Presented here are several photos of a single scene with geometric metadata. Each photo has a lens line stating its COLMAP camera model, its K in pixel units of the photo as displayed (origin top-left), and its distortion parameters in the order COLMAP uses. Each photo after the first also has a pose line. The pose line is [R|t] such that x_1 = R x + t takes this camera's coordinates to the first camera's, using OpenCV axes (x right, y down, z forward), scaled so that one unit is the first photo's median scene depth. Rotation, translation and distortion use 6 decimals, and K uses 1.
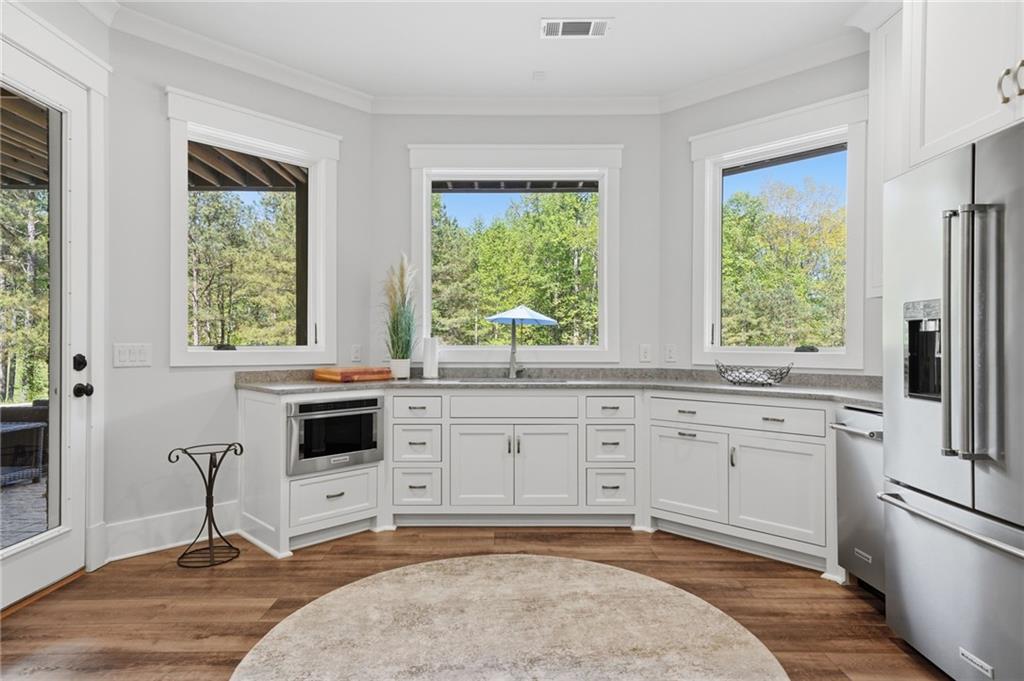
lens RADIAL K [[545.6, 0, 508.8], [0, 545.6, 346.9], [0, 0, 1]] dist [0.006807, 0.000201]
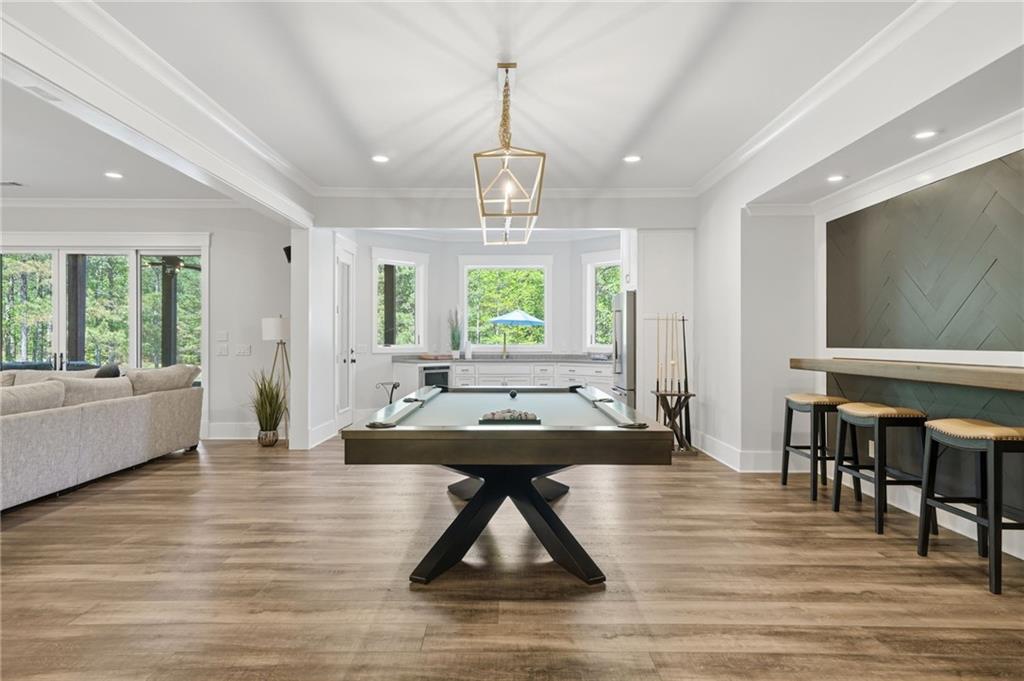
lens RADIAL K [[545.6, 0, 508.8], [0, 545.6, 346.9], [0, 0, 1]] dist [0.006807, 0.000201]
pose [[0.999996, -0.001883, -0.002275, 0.030767], [0.001901, 0.999963, 0.008356, -0.011535], [0.002260, -0.008360, 0.999963, -1.283717]]
